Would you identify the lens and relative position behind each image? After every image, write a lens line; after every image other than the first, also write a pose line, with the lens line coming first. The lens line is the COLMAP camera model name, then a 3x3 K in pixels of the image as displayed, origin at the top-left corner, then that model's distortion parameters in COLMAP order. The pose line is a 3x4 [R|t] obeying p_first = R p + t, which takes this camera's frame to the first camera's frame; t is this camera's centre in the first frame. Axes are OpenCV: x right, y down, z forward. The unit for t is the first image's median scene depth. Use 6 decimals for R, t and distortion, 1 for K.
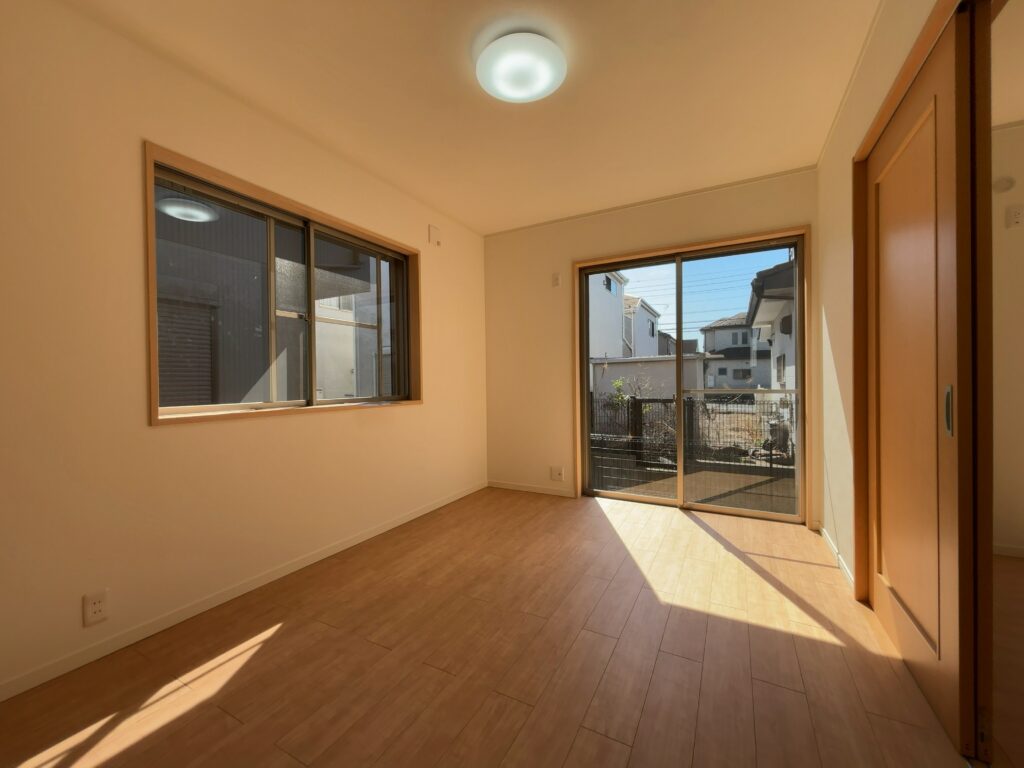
lens RADIAL K [[413.1, 0, 504.8], [0, 413.1, 378.9], [0, 0, 1]] dist [0.006080, -0.001086]
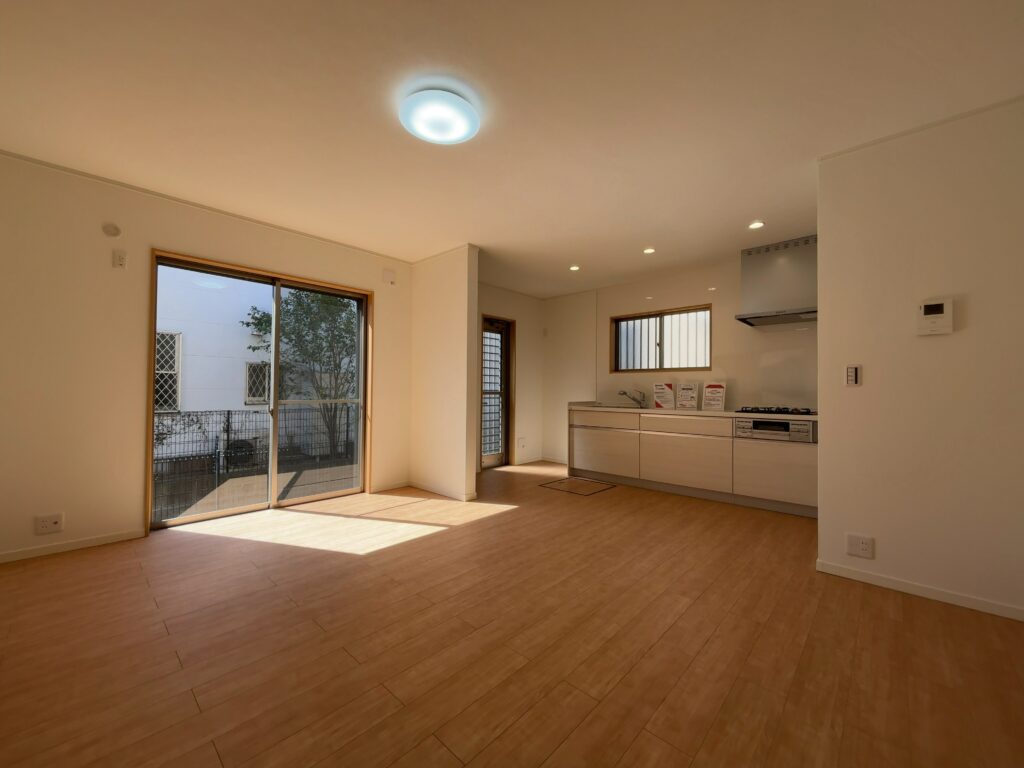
lens RADIAL K [[413.1, 0, 509.3], [0, 413.1, 382.0], [0, 0, 1]] dist [0.006080, -0.001086]
pose [[0.235952, 0.040948, 0.970902, -0.512412], [-0.010611, 0.999161, -0.039562, 0.012698], [-0.971707, -0.000968, 0.236188, 0.129120]]
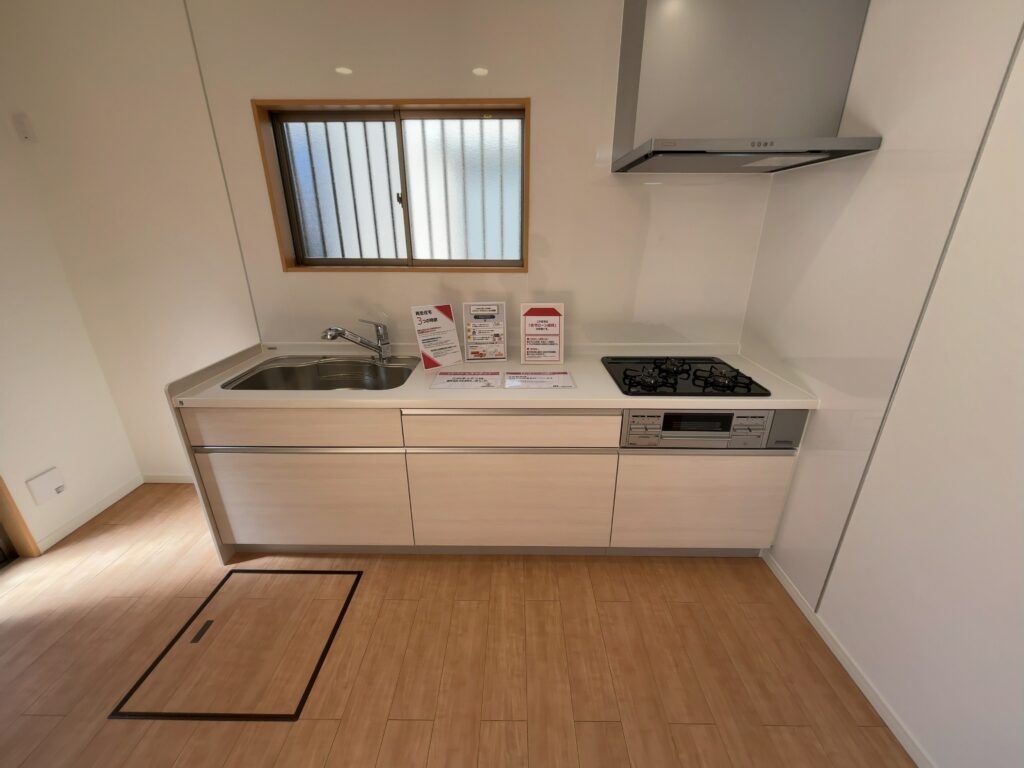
lens RADIAL K [[413.1, 0, 517.1], [0, 413.1, 399.5], [0, 0, 1]] dist [0.006080, -0.001086]
pose [[-0.481451, -0.304773, 0.821778, 0.117761], [0.008215, 0.935985, 0.351943, -0.084067], [-0.876435, 0.176194, -0.448127, 0.133349]]
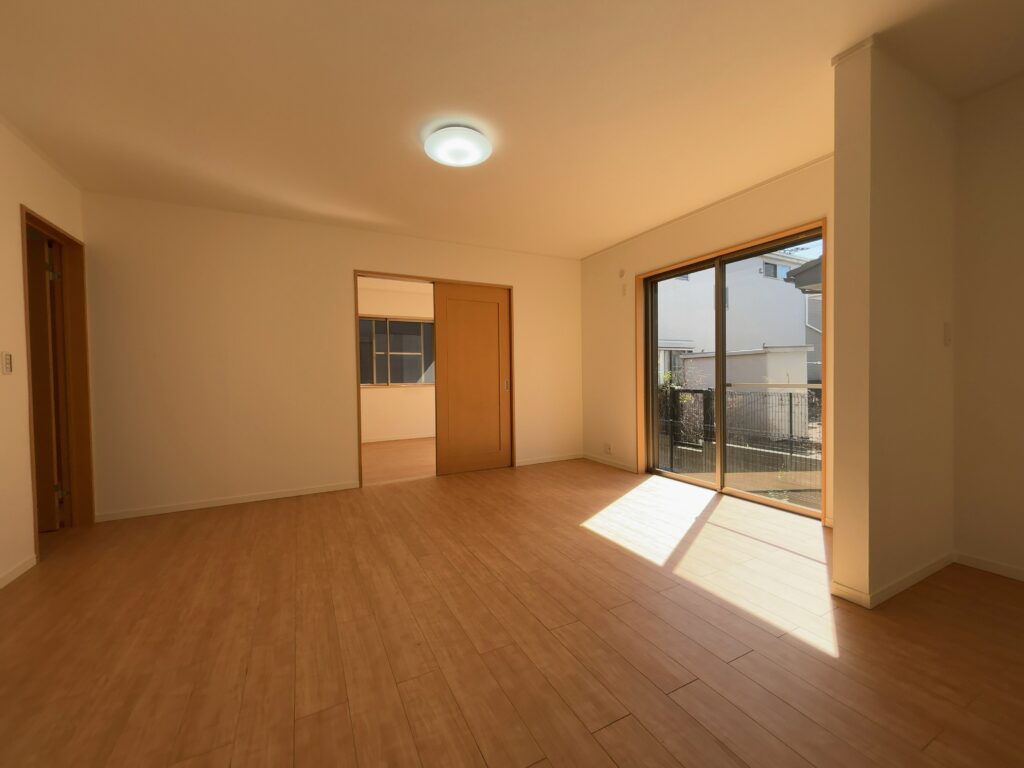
lens RADIAL K [[413.1, 0, 513.7], [0, 413.1, 384.5], [0, 0, 1]] dist [0.006080, -0.001086]
pose [[0.833571, 0.016852, -0.552155, 0.571956], [-0.000138, 0.999541, 0.030299, -0.004101], [0.552413, -0.025181, 0.833190, -0.202519]]
